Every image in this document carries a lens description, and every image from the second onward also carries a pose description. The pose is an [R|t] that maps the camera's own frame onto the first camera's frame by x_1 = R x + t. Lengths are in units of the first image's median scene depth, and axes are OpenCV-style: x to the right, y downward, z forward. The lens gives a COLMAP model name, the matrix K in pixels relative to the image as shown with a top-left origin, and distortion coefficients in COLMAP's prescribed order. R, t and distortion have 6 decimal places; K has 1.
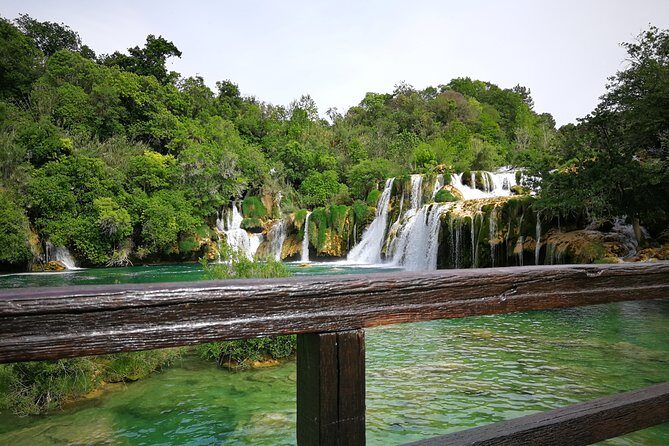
lens RADIAL K [[531.3, 0, 334.5], [0, 531.3, 223.0], [0, 0, 1]] dist [0.041279, -0.002448]
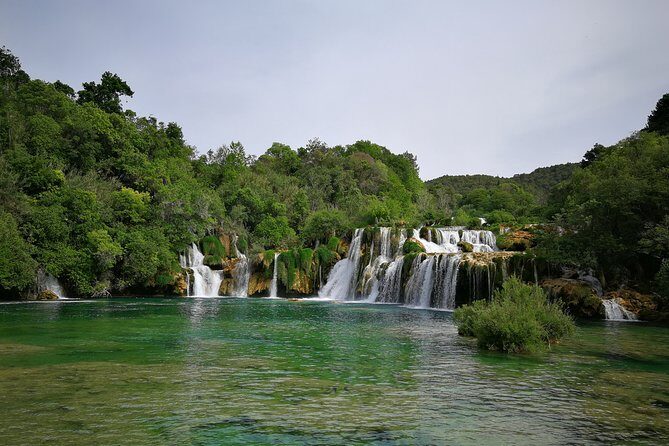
lens RADIAL K [[531.3, 0, 334.5], [0, 531.3, 223.0], [0, 0, 1]] dist [0.041279, -0.002448]
pose [[0.957758, 0.065780, 0.279951, -0.254530], [-0.043284, 0.995372, -0.085802, 0.007216], [-0.284299, 0.070060, 0.956172, -0.111953]]
